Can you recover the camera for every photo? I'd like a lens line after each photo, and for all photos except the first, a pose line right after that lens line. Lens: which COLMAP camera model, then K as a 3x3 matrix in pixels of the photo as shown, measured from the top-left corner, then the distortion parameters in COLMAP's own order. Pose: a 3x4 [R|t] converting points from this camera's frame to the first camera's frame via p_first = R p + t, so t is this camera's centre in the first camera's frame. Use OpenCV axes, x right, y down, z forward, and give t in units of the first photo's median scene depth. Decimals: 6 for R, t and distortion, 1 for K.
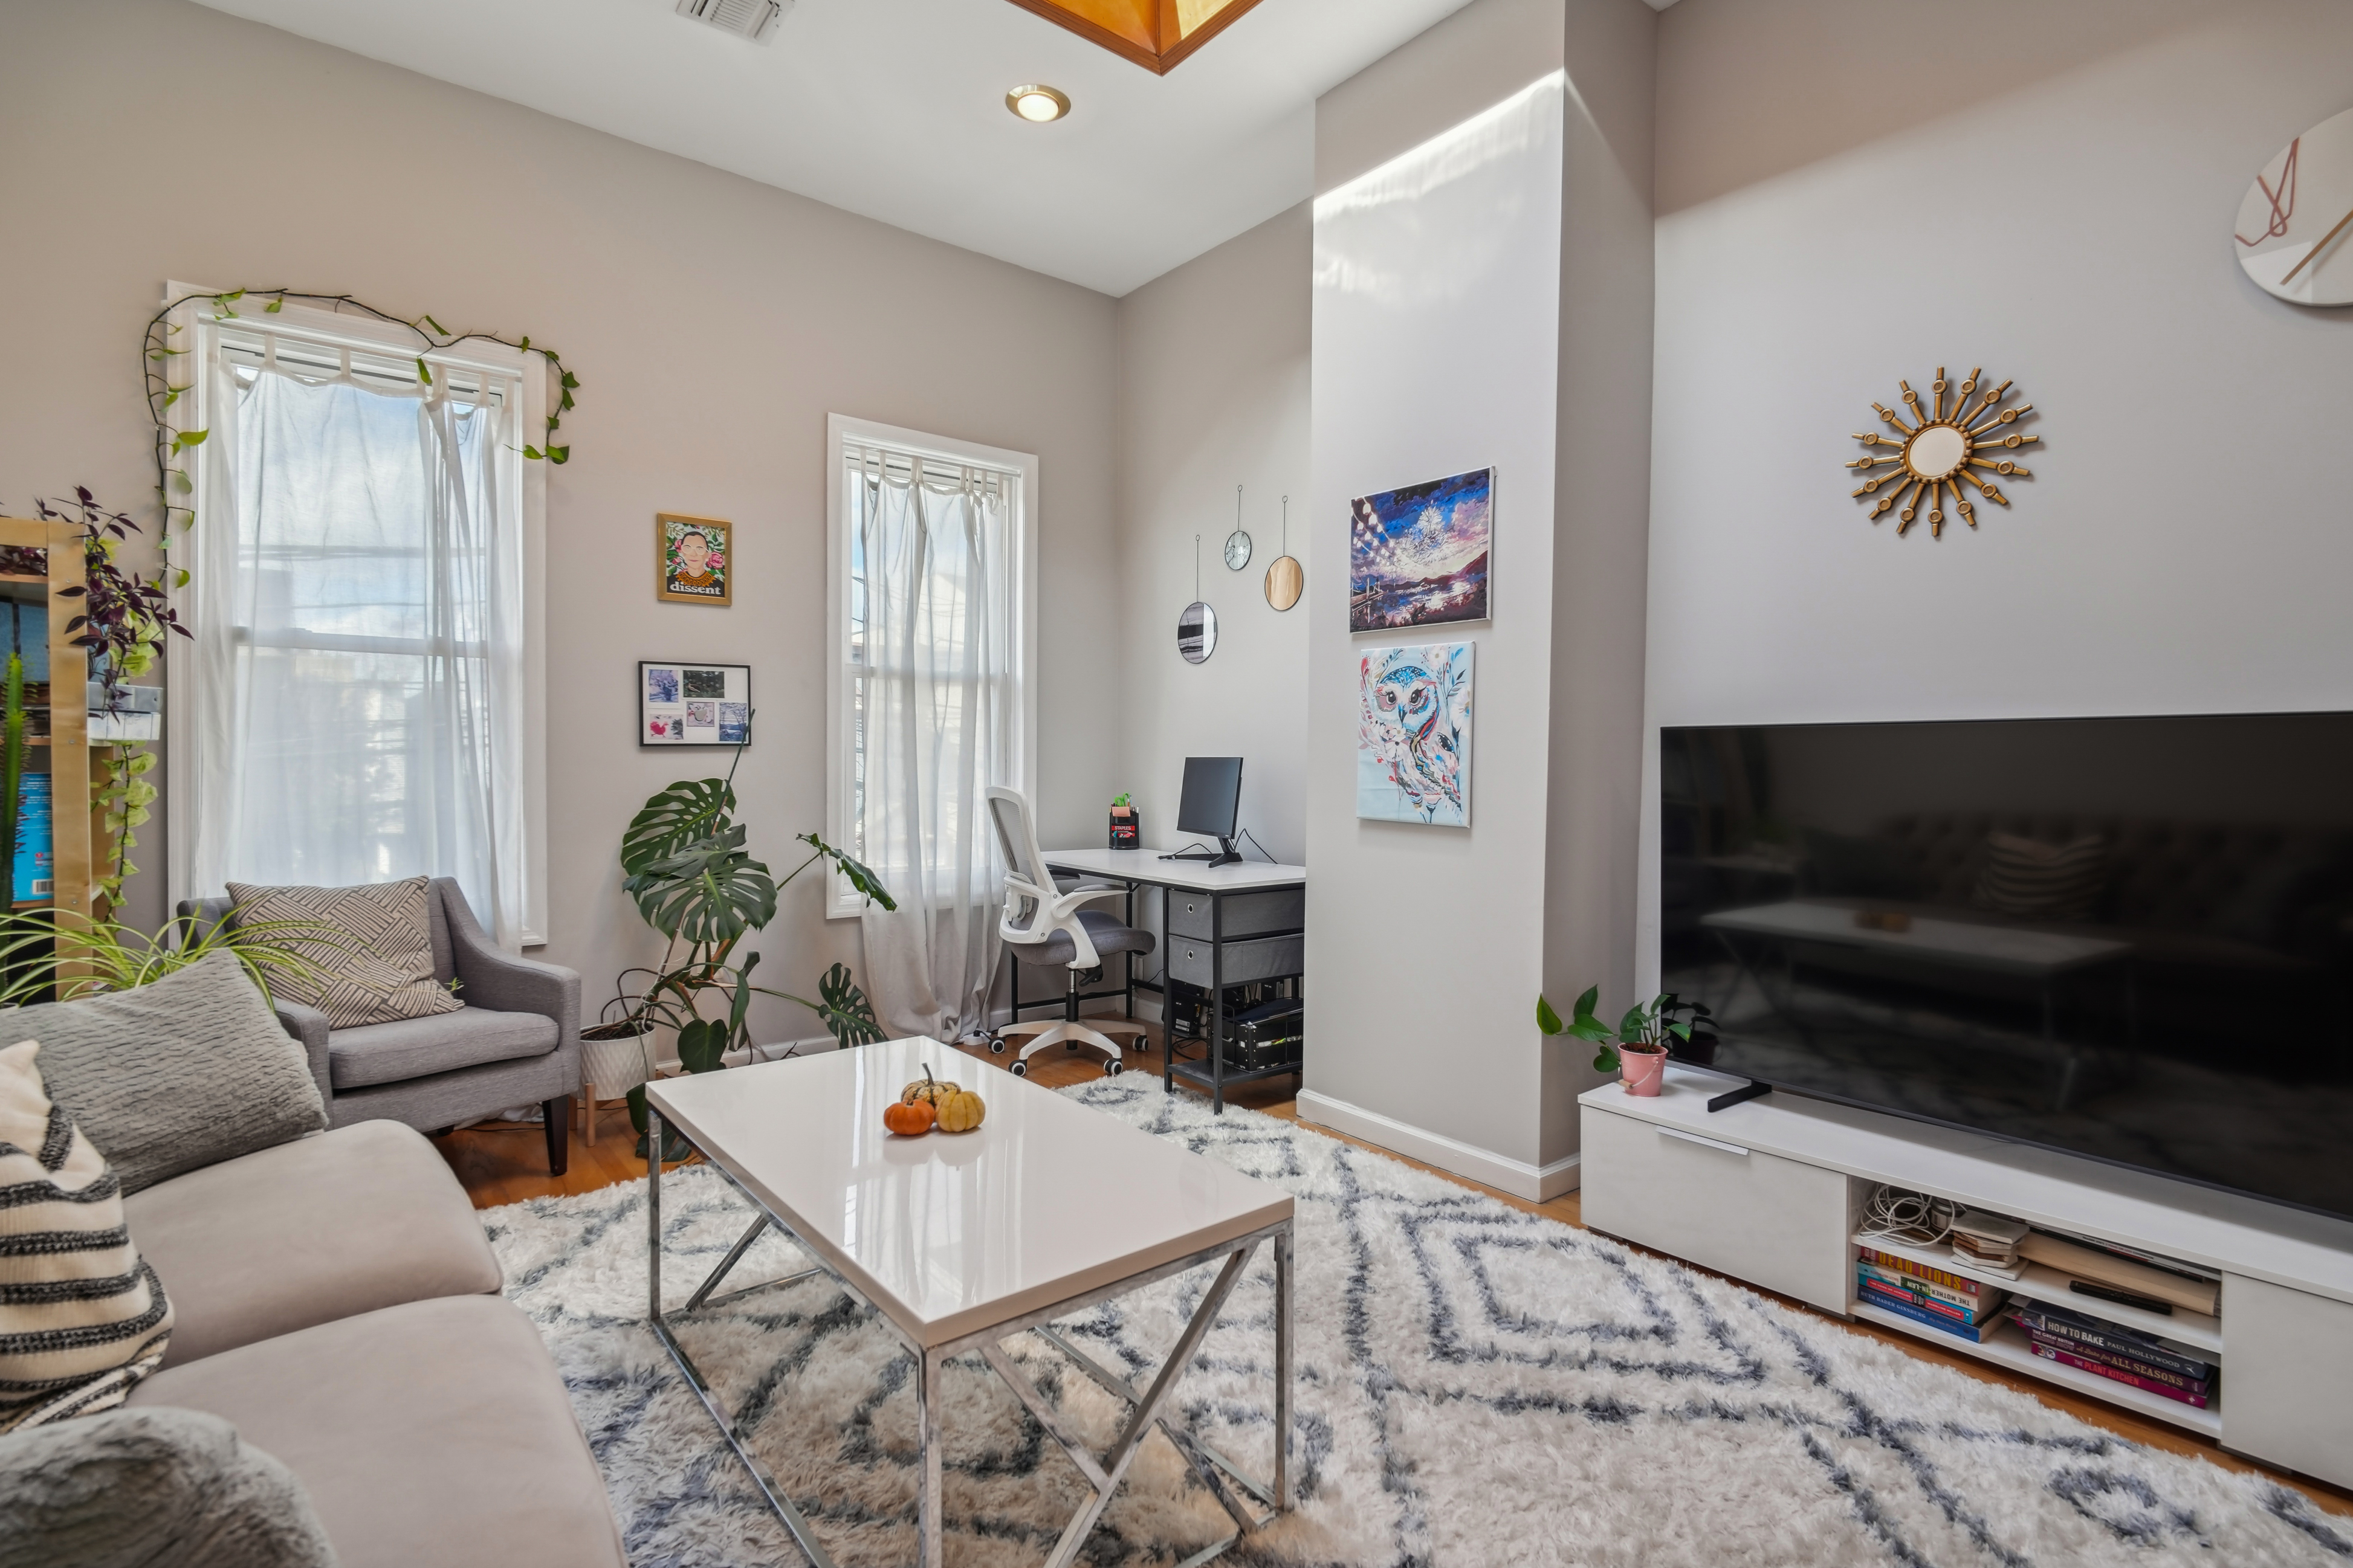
lens RADIAL K [[1118.0, 0, 1171.3], [0, 1118.0, 767.3], [0, 0, 1]] dist [0.010853, -0.011987]
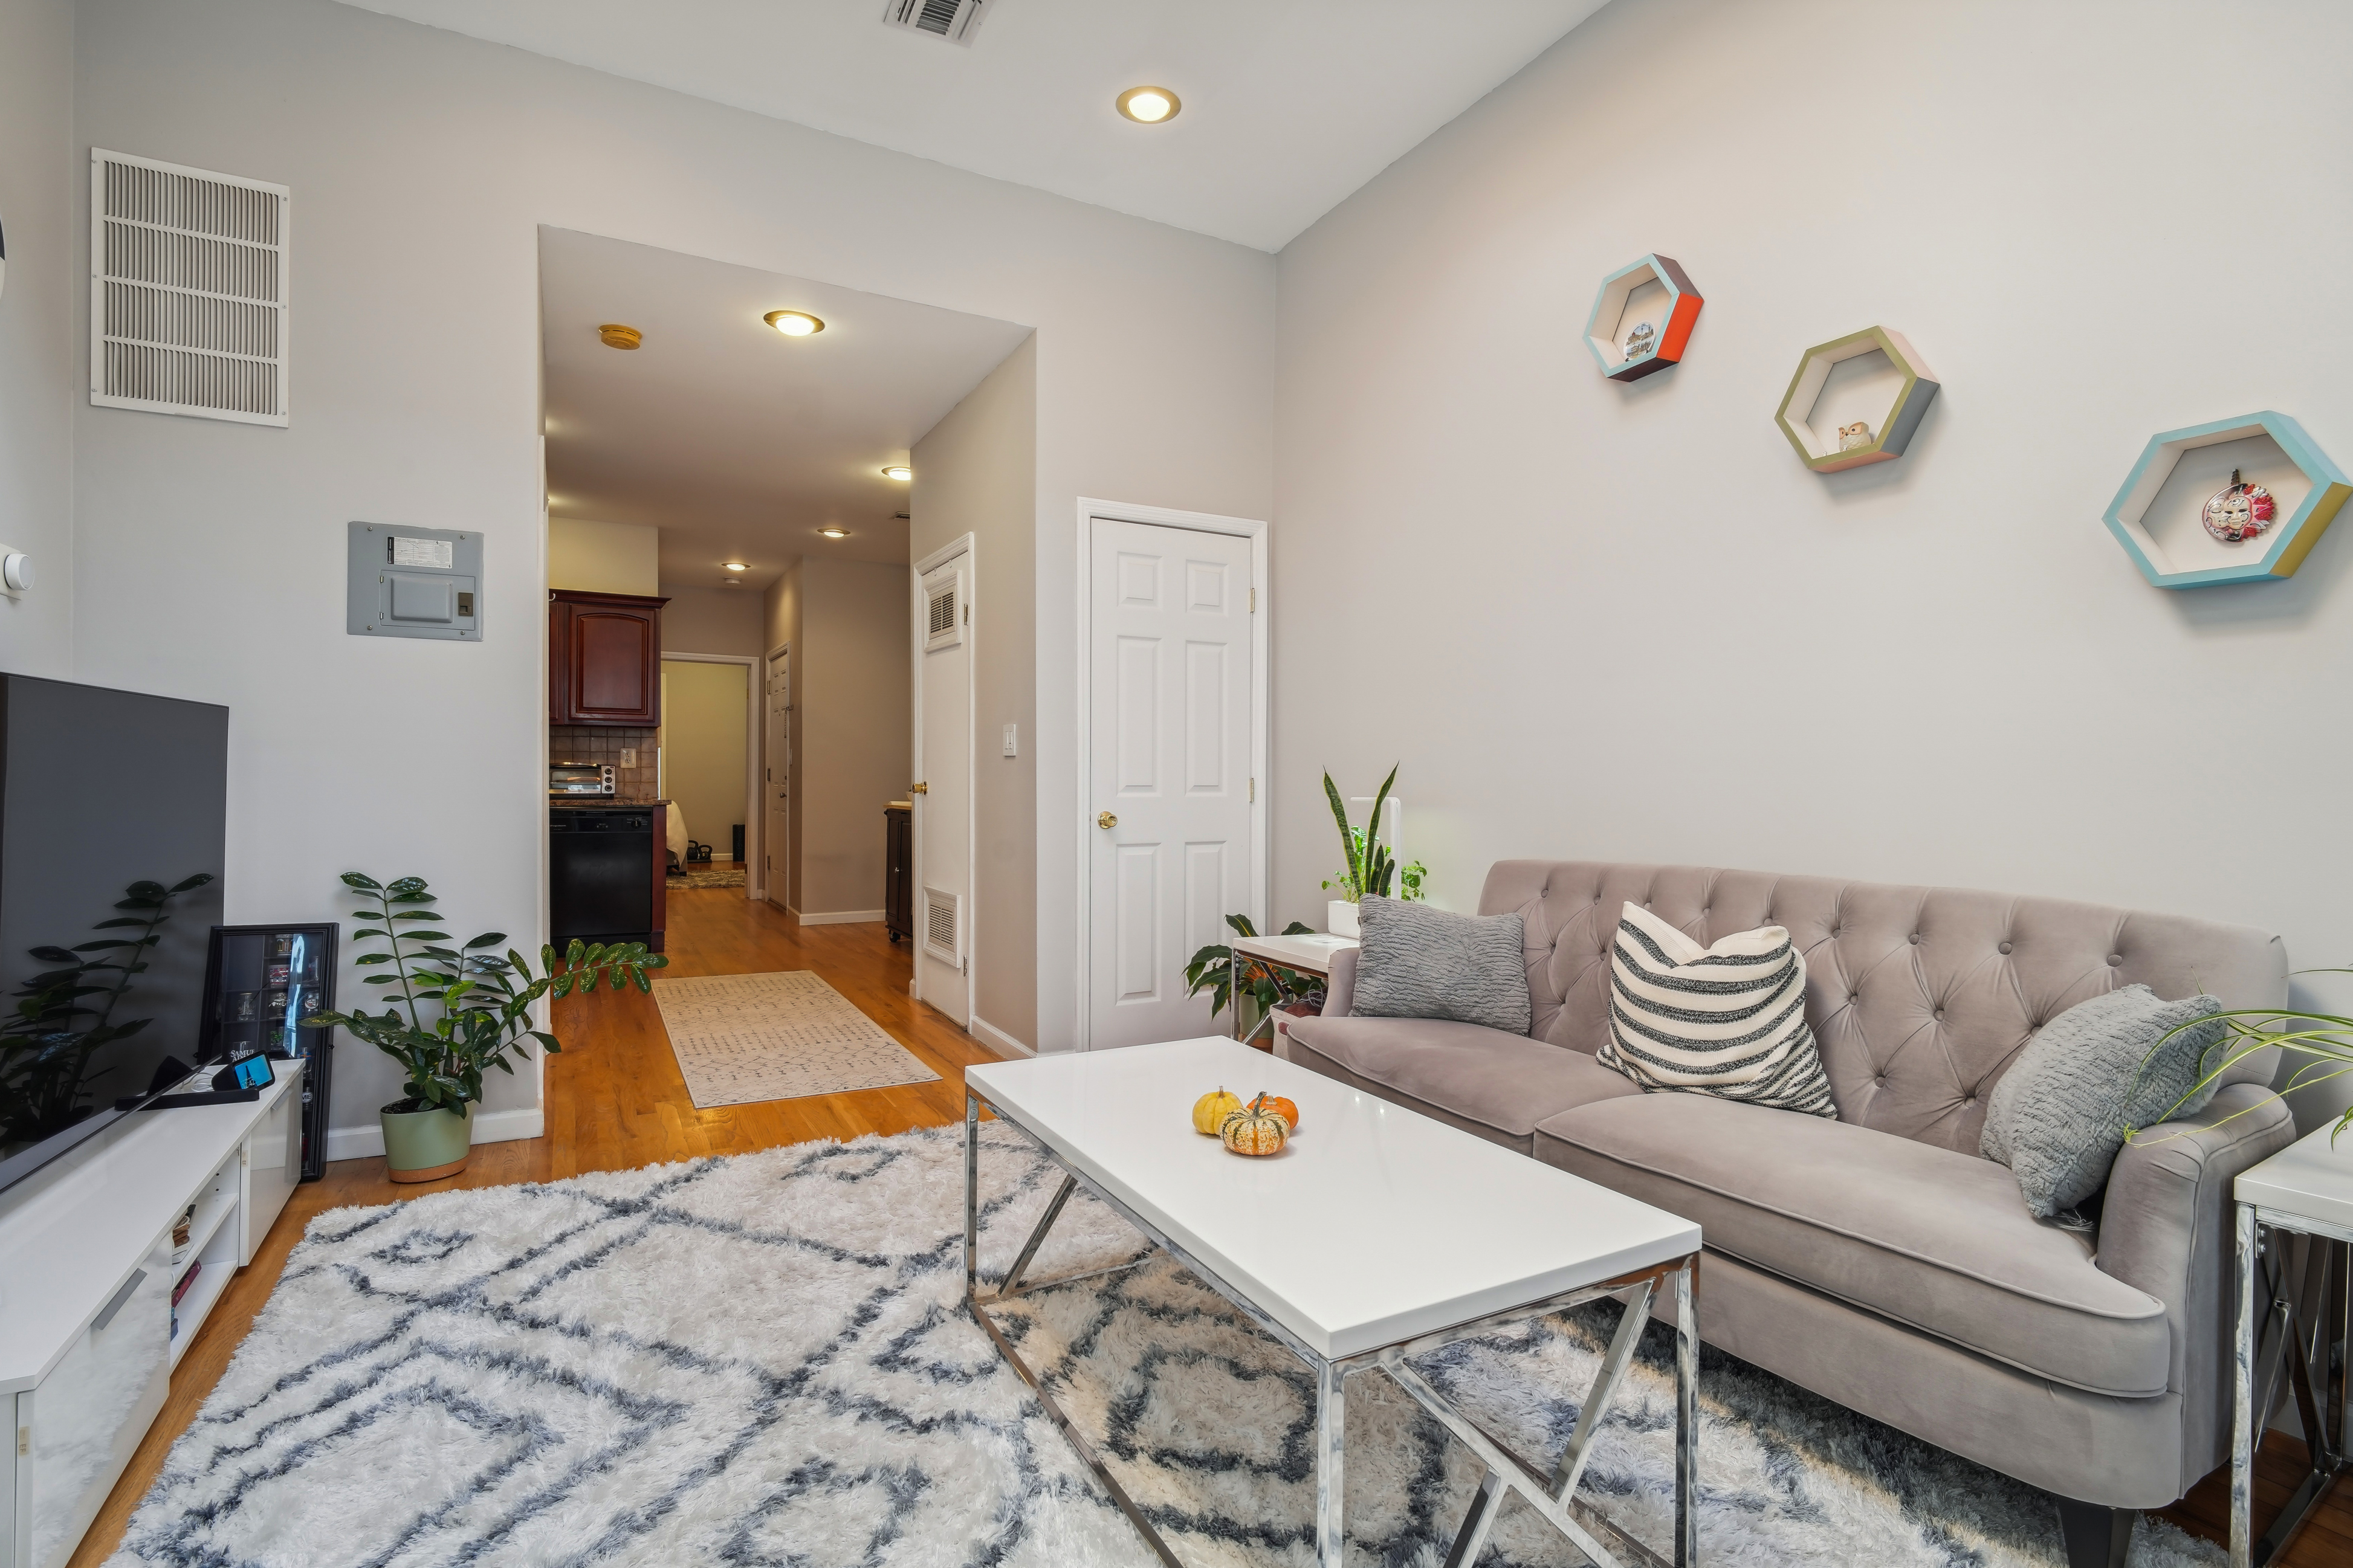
lens RADIAL K [[1110.1, 0, 1179.2], [0, 1110.1, 779.3], [0, 0, 1]] dist [0.013001, -0.011718]
pose [[-0.984599, -0.009855, 0.174552, -0.195285], [-0.008225, 0.999916, 0.010062, 0.012191], [-0.174636, 0.008472, -0.984597, 1.181538]]
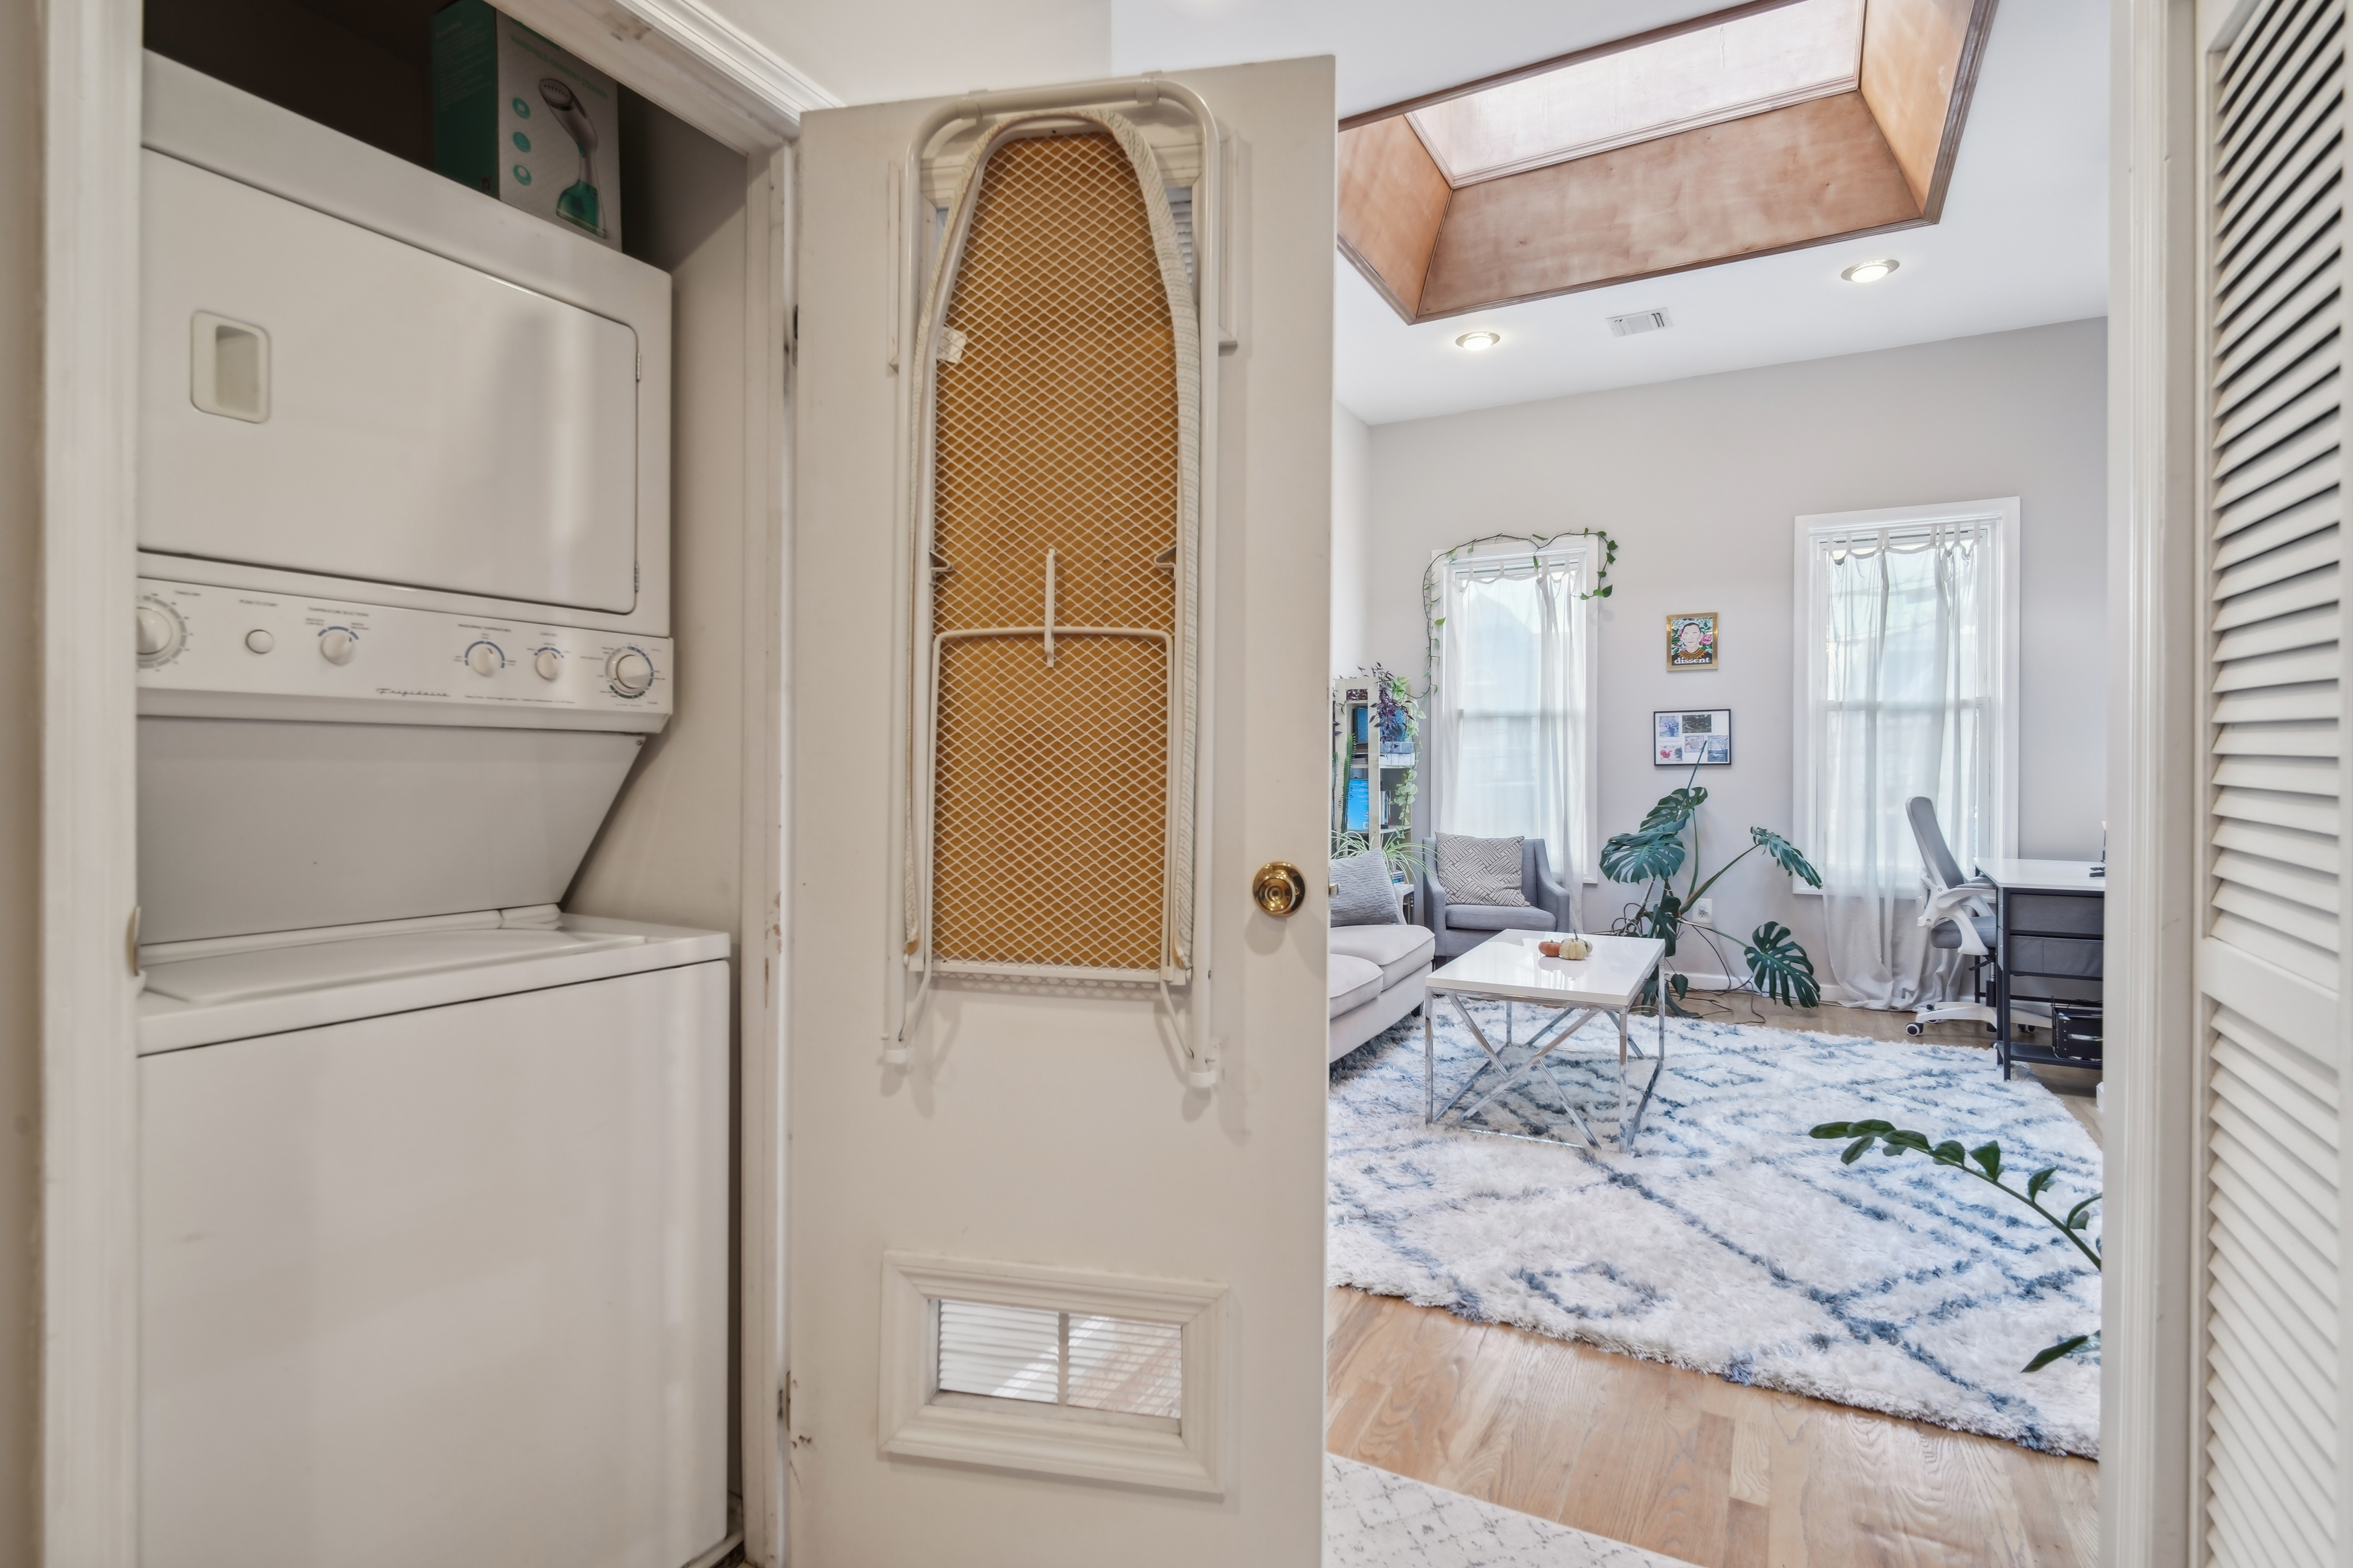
lens RADIAL K [[1109.8, 0, 1166.7], [0, 1109.8, 774.2], [0, 0, 1]] dist [0.001737, -0.012227]
pose [[0.374355, 0.000737, -0.927285, 0.843748], [-0.008192, 0.999963, -0.002512, 0.002970], [0.927249, 0.008537, 0.374347, -0.254472]]
